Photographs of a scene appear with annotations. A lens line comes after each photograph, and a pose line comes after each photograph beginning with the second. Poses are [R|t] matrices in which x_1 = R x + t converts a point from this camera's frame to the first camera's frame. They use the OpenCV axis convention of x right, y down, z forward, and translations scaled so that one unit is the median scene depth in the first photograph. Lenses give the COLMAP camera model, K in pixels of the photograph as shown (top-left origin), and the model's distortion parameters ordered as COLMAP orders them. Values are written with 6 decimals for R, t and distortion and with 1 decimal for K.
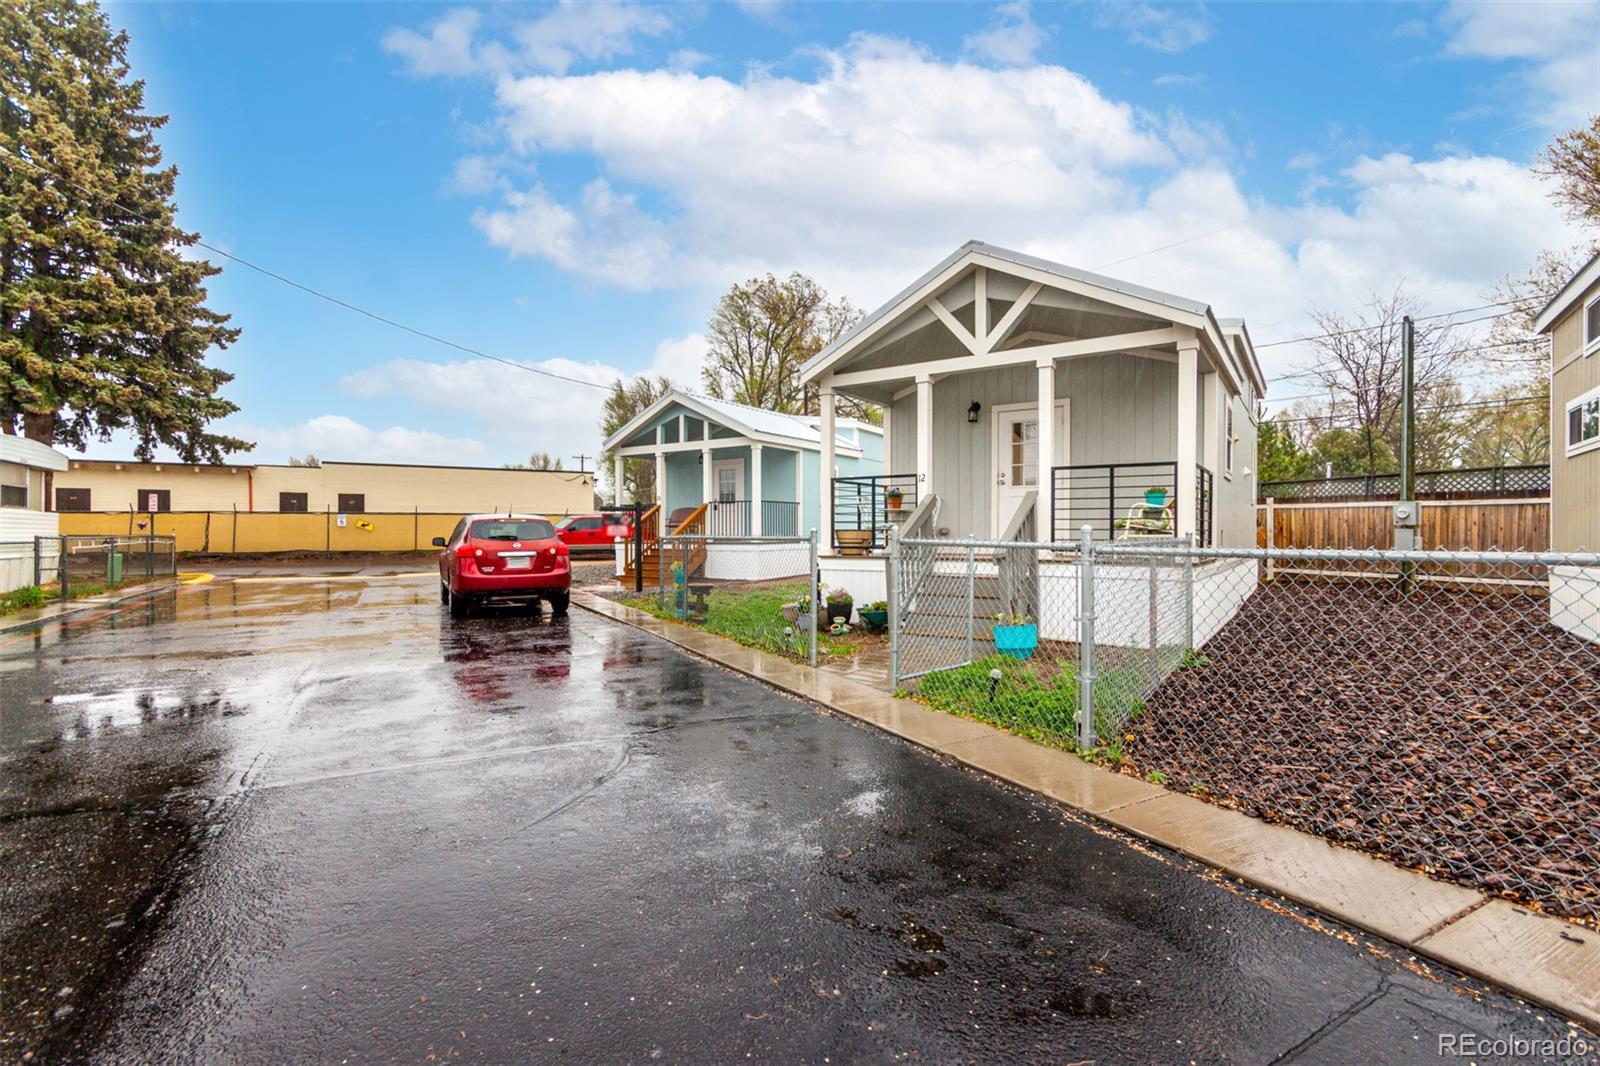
lens RADIAL K [[743.3, 0, 802.1], [0, 743.3, 531.1], [0, 0, 1]] dist [0.006065, -0.000185]
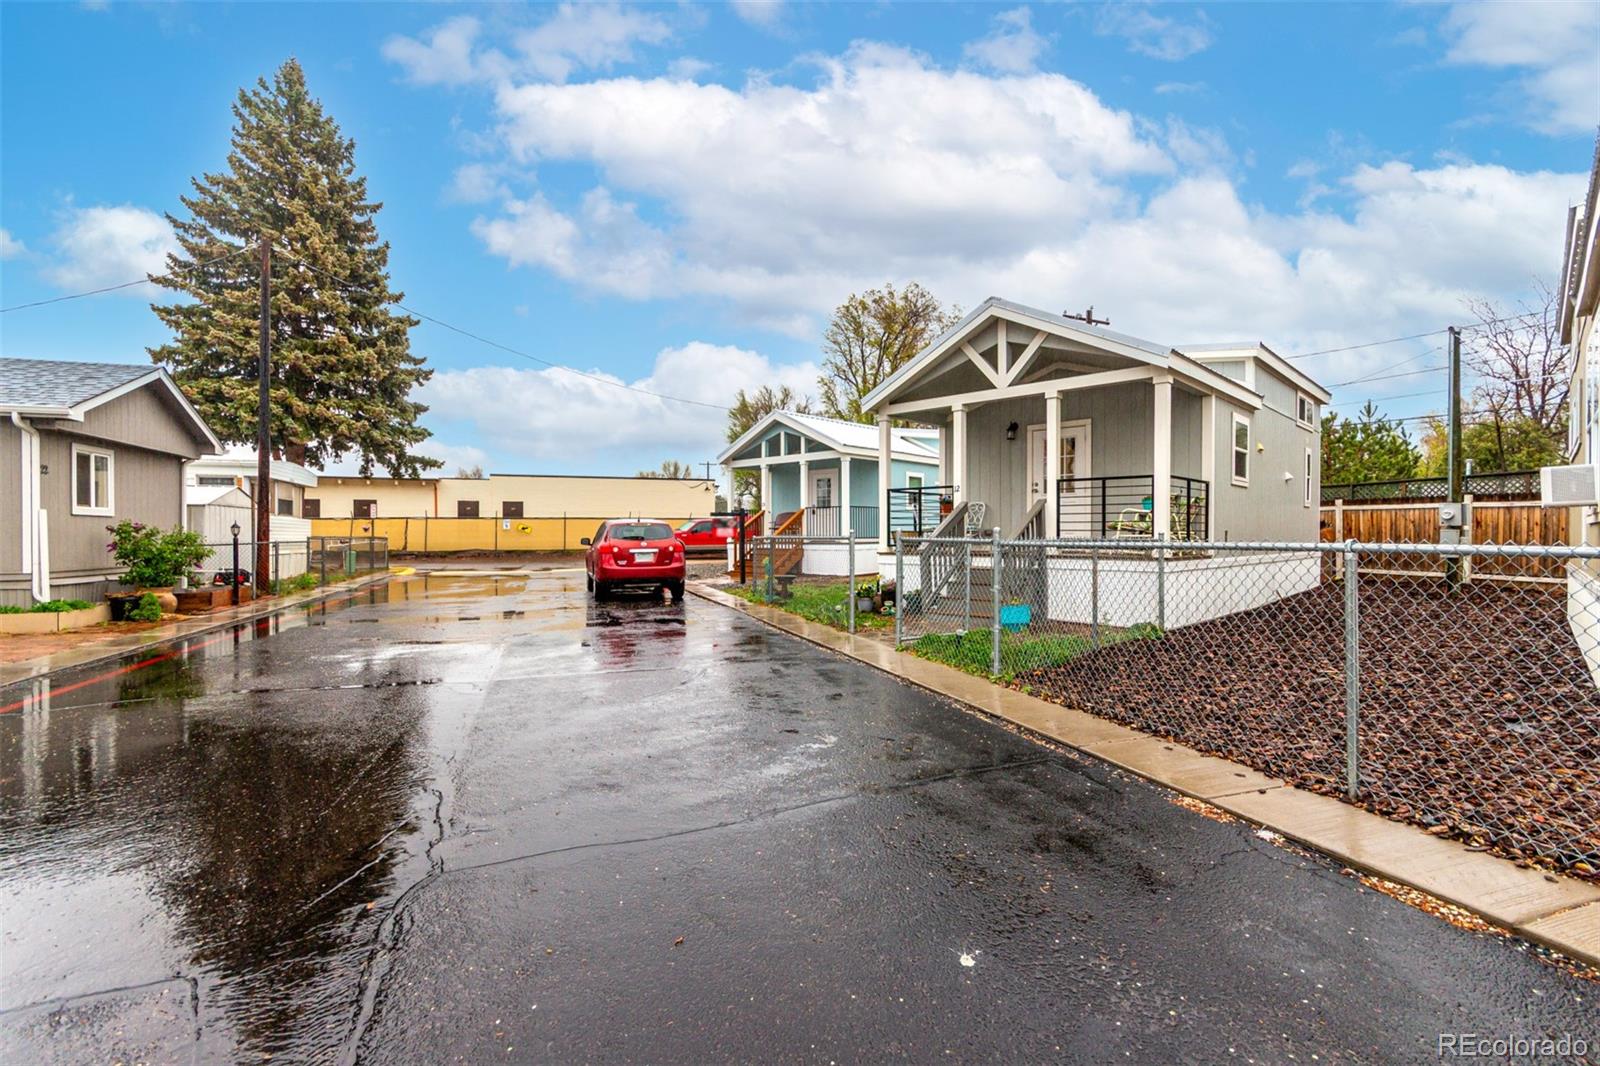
lens RADIAL K [[743.3, 0, 801.6], [0, 743.3, 535.0], [0, 0, 1]] dist [0.006065, -0.000185]
pose [[0.986201, -0.000935, -0.165548, 0.064986], [0.001305, 0.999997, 0.002125, 0.001139], [0.165545, -0.002311, 0.986199, -0.146066]]
